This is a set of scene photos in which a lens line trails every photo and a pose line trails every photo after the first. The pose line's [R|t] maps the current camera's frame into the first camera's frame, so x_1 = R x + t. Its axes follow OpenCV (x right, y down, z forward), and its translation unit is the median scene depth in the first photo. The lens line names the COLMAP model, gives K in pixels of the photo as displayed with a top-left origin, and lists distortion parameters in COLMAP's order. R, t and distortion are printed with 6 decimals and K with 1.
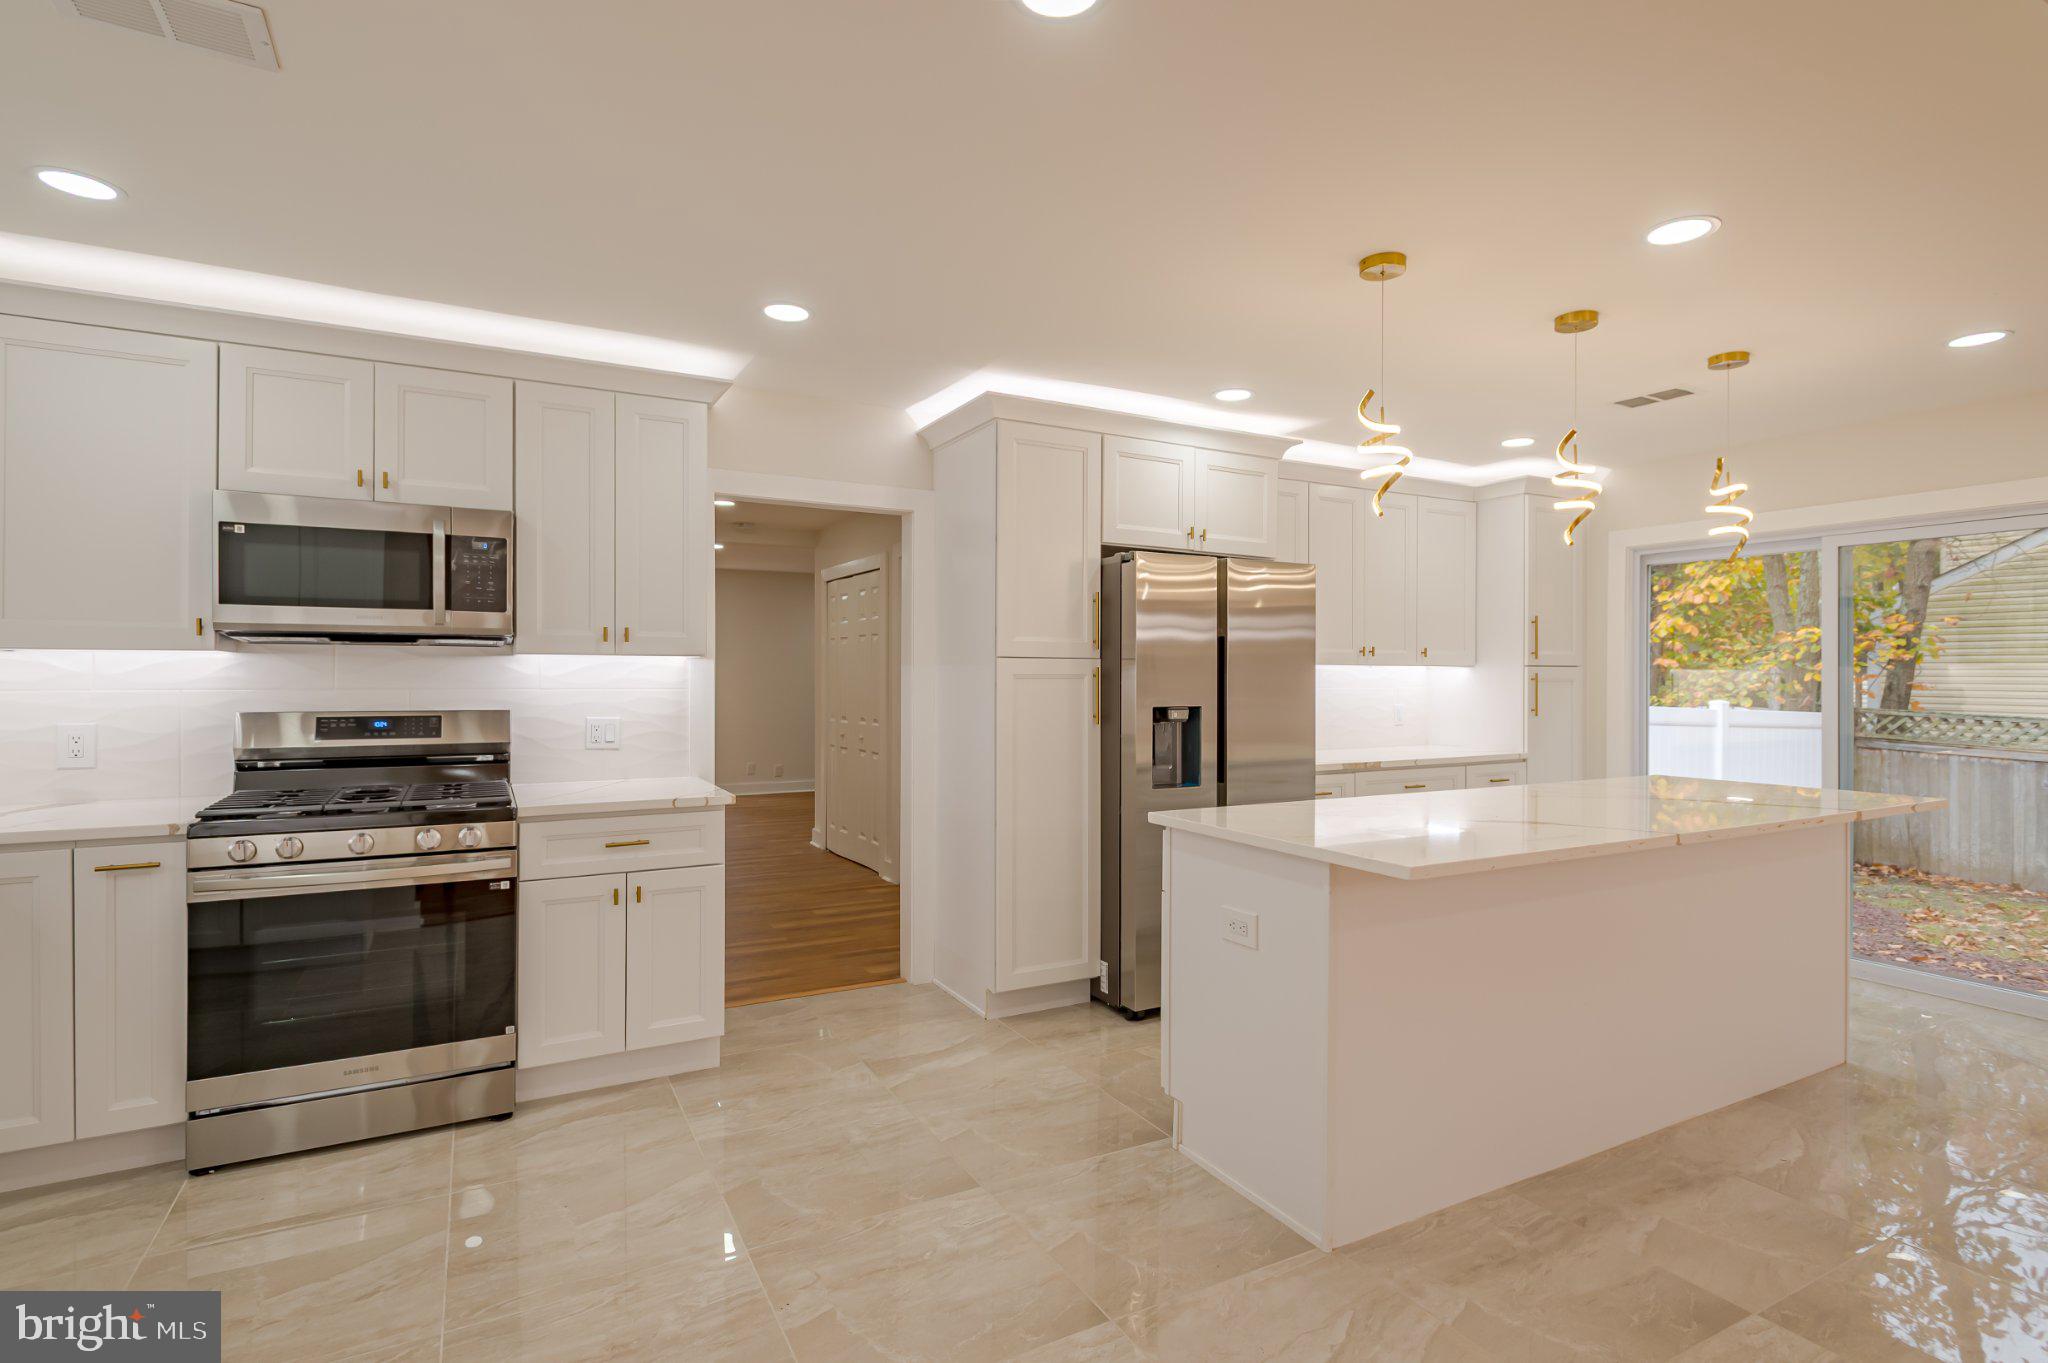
lens RADIAL K [[1022.4, 0, 1015.8], [0, 1022.4, 656.4], [0, 0, 1]] dist [0.008691, -0.004585]
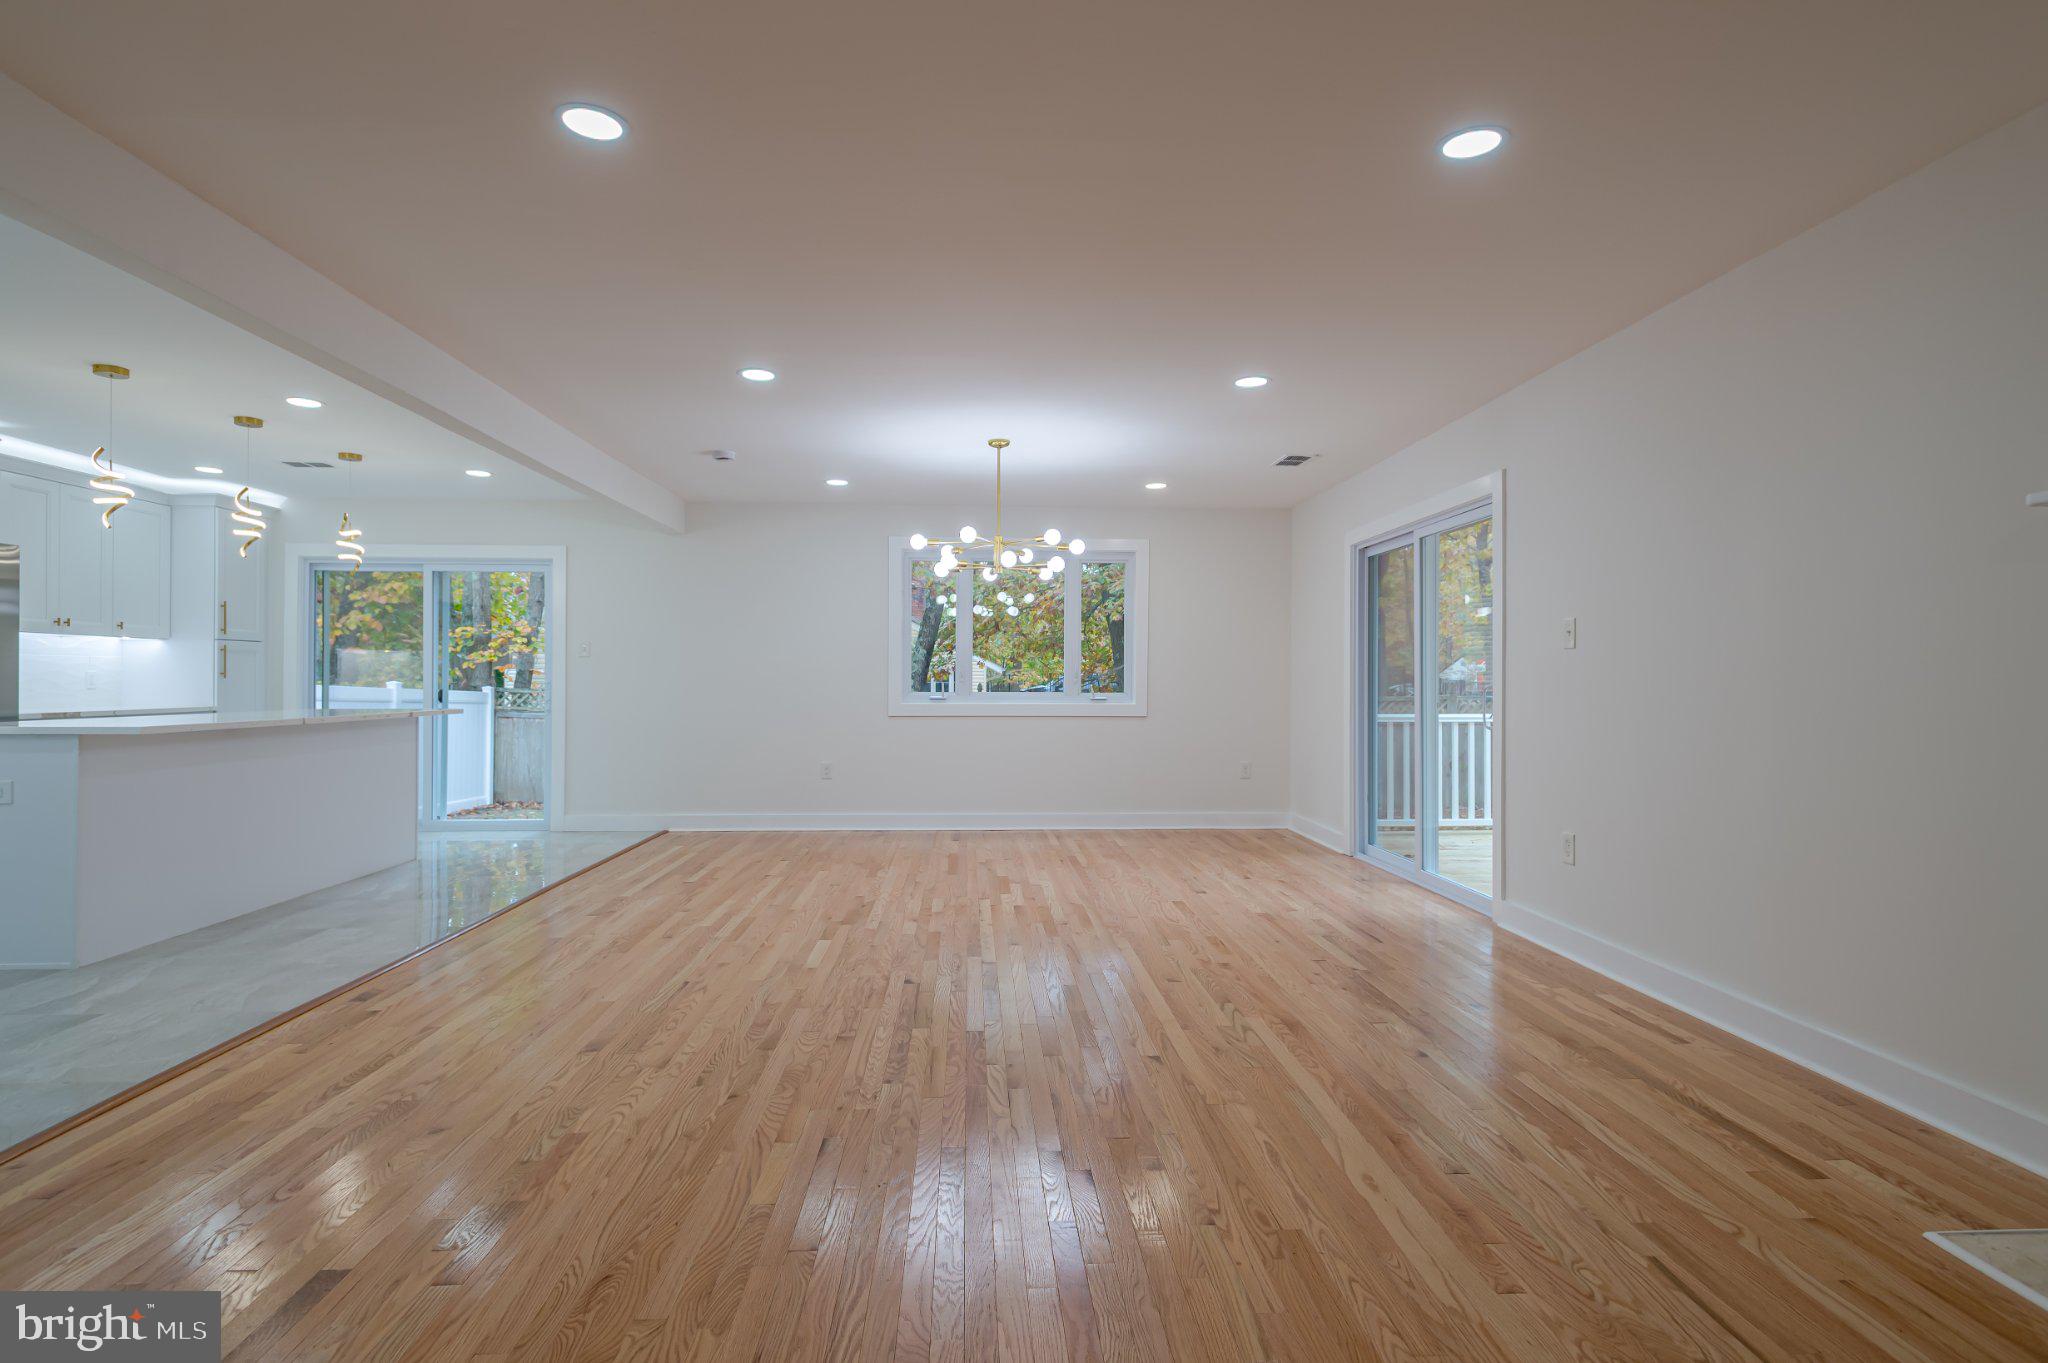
lens RADIAL K [[1022.4, 0, 1022.1], [0, 1022.4, 687.1], [0, 0, 1]] dist [0.008691, -0.004585]
pose [[0.430795, -0.010907, 0.902384, -0.371519], [-0.015679, 0.999686, 0.019568, 0.044022], [-0.902314, -0.022578, 0.430489, -0.761170]]
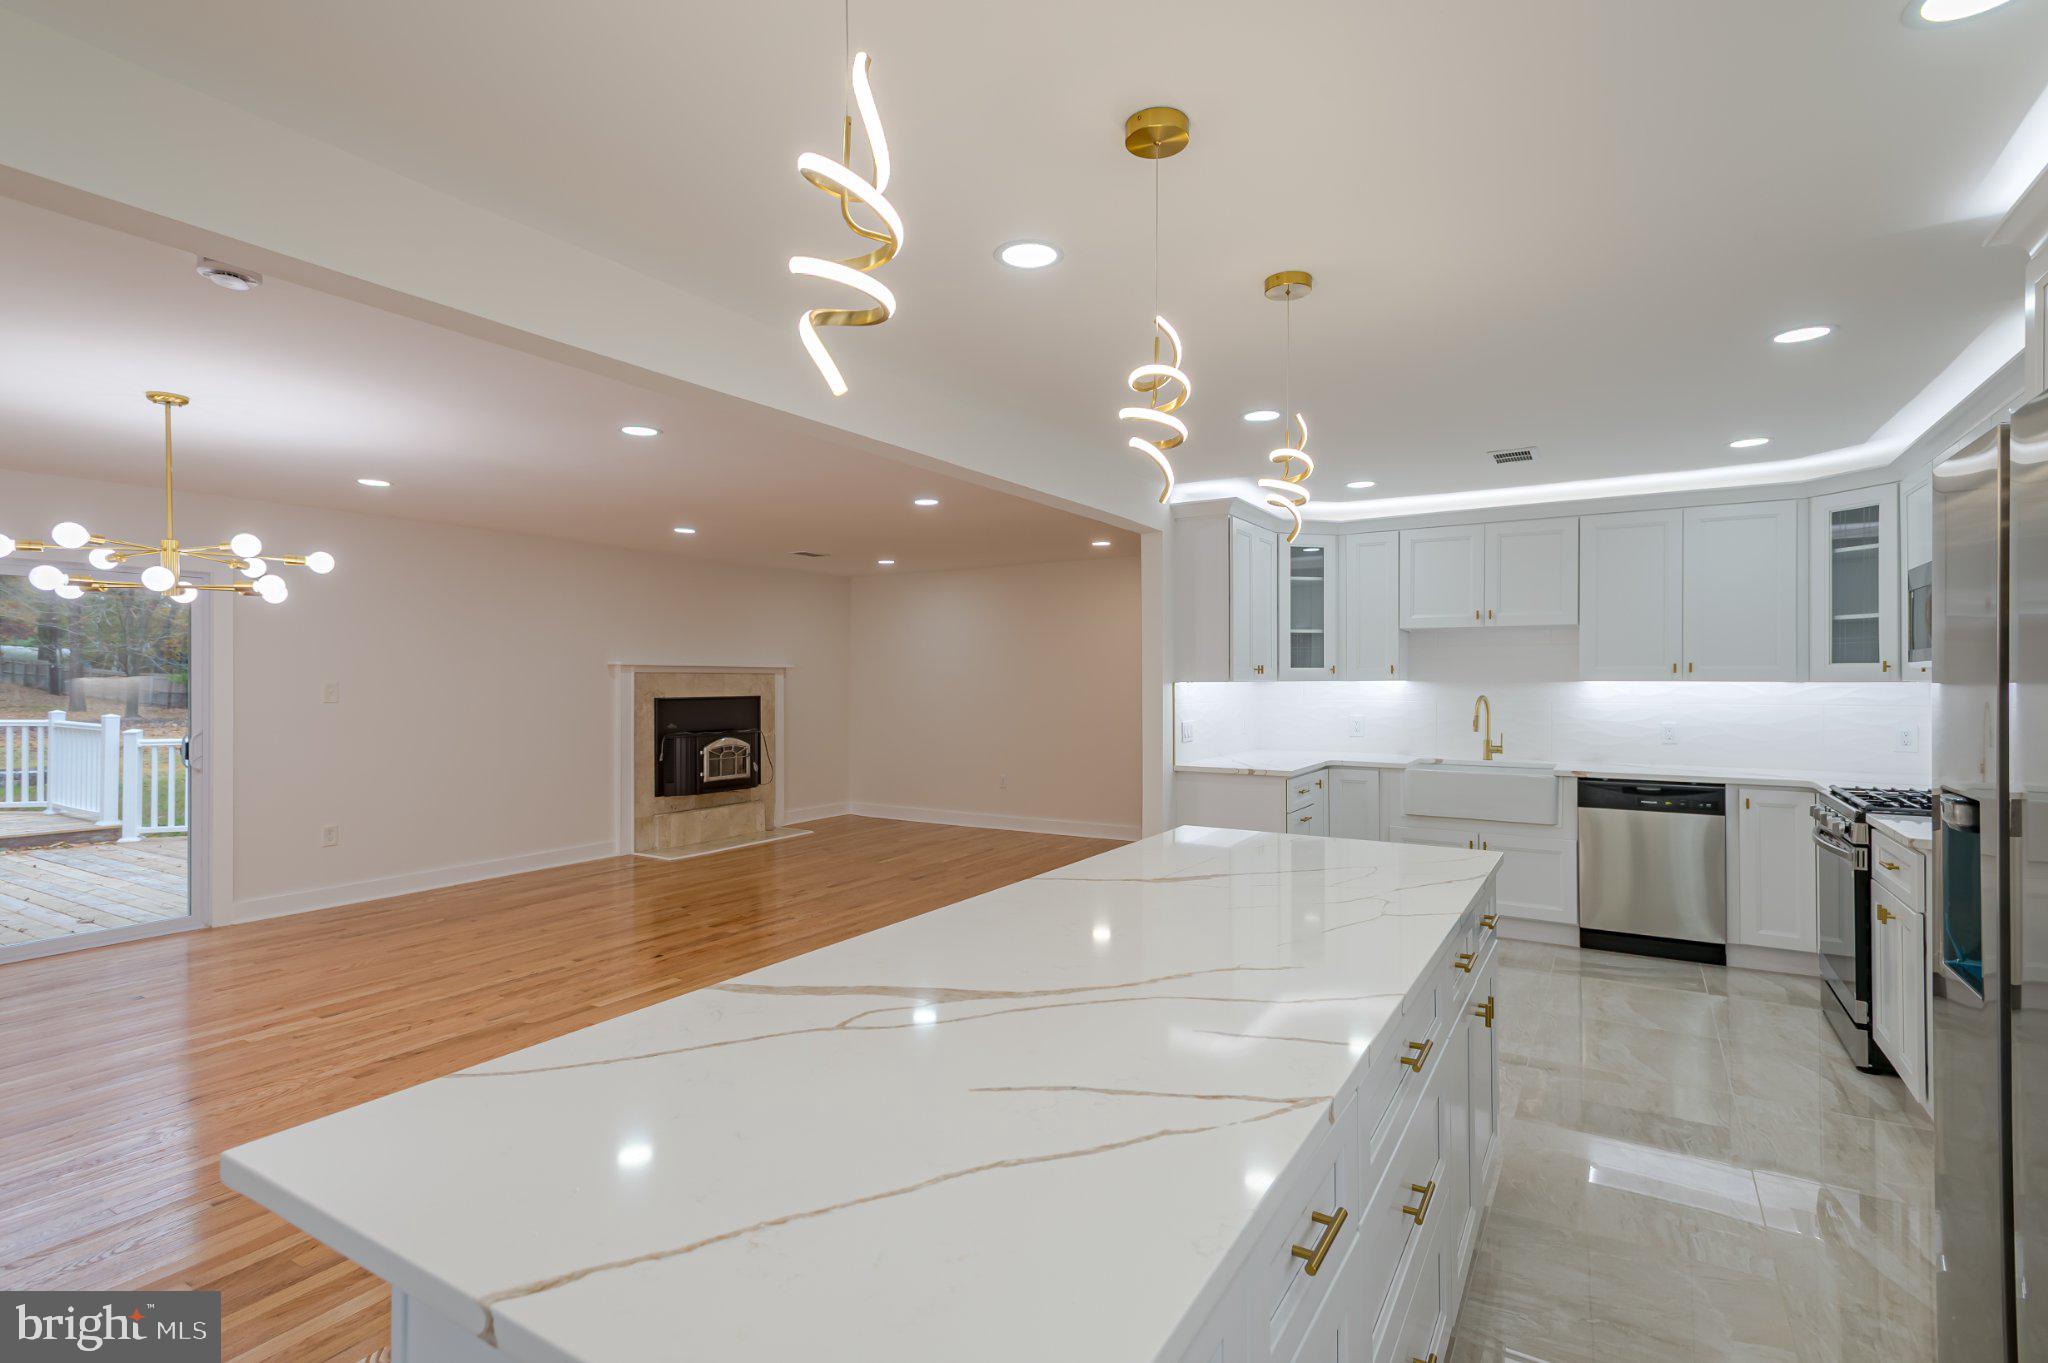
lens RADIAL K [[957.7, 0, 1016.4], [0, 957.7, 677.5], [0, 0, 1]] dist [0.017491, -0.005336]
pose [[-0.867982, -0.006744, -0.496551, 0.813312], [0.004202, 0.999772, -0.020924, 0.008906], [0.496579, -0.020248, -0.867755, 1.305791]]
